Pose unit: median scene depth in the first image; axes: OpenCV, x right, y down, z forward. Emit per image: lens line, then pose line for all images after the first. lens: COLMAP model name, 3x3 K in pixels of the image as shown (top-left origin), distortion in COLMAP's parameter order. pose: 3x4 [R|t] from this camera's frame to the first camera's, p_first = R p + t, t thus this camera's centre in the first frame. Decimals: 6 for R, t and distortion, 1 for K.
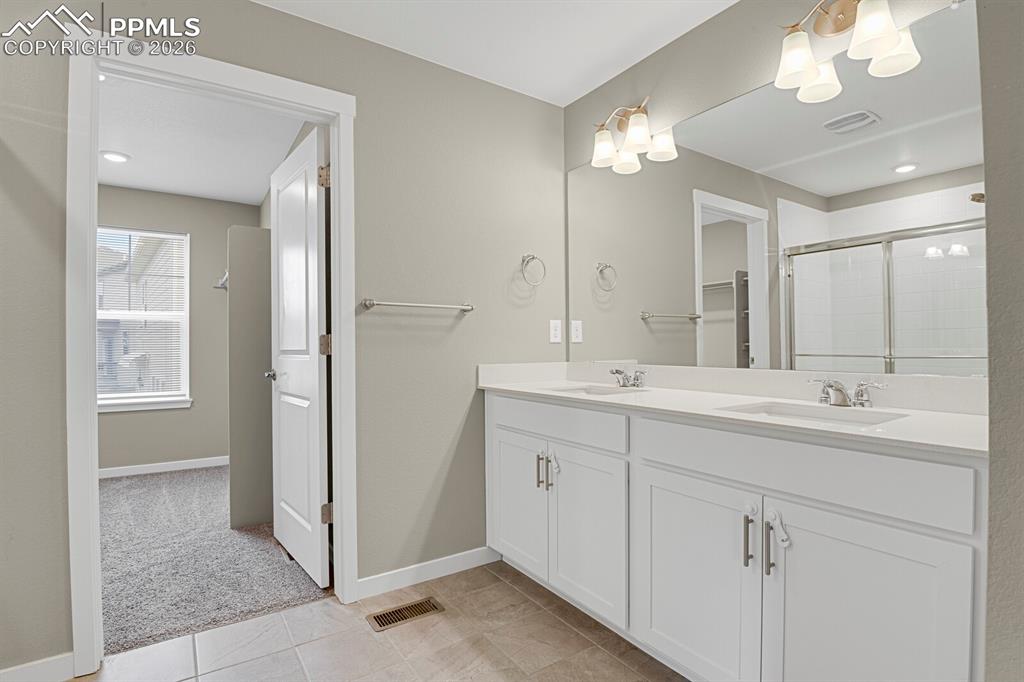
lens RADIAL K [[508.4, 0, 524.6], [0, 508.4, 339.7], [0, 0, 1]] dist [-0.024633, -0.000723]
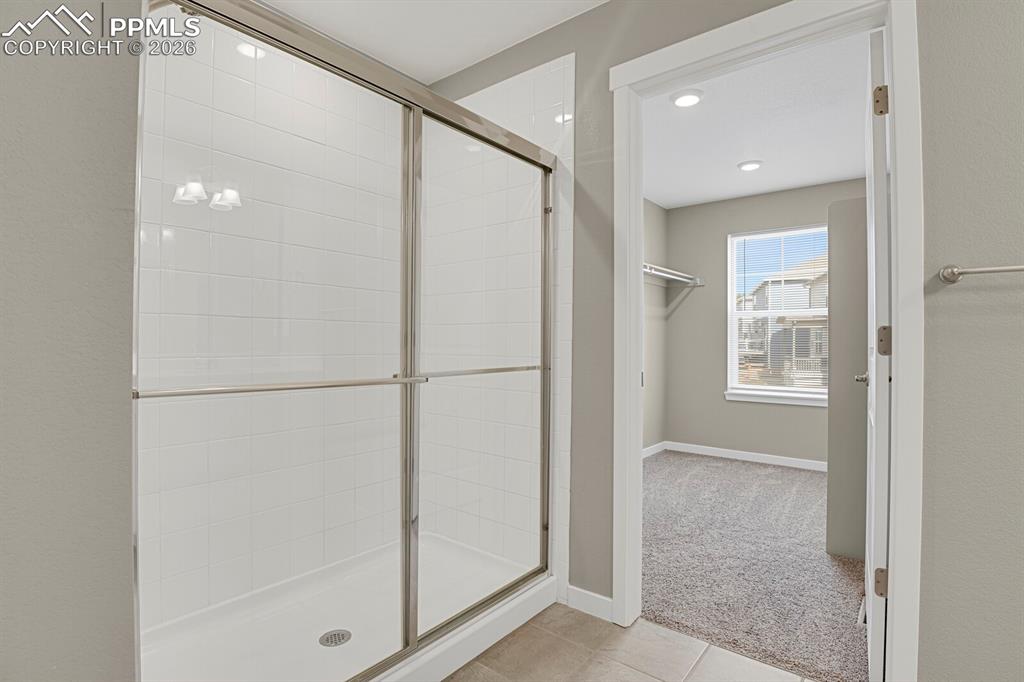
lens RADIAL K [[502.5, 0, 519.2], [0, 502.5, 345.0], [0, 0, 1]] dist [-0.026857, -0.000594]
pose [[0.268227, 0.009377, -0.963310, 0.119769], [0.008068, 0.999896, 0.011979, 0.003060], [0.963322, -0.010985, 0.268123, 0.326566]]
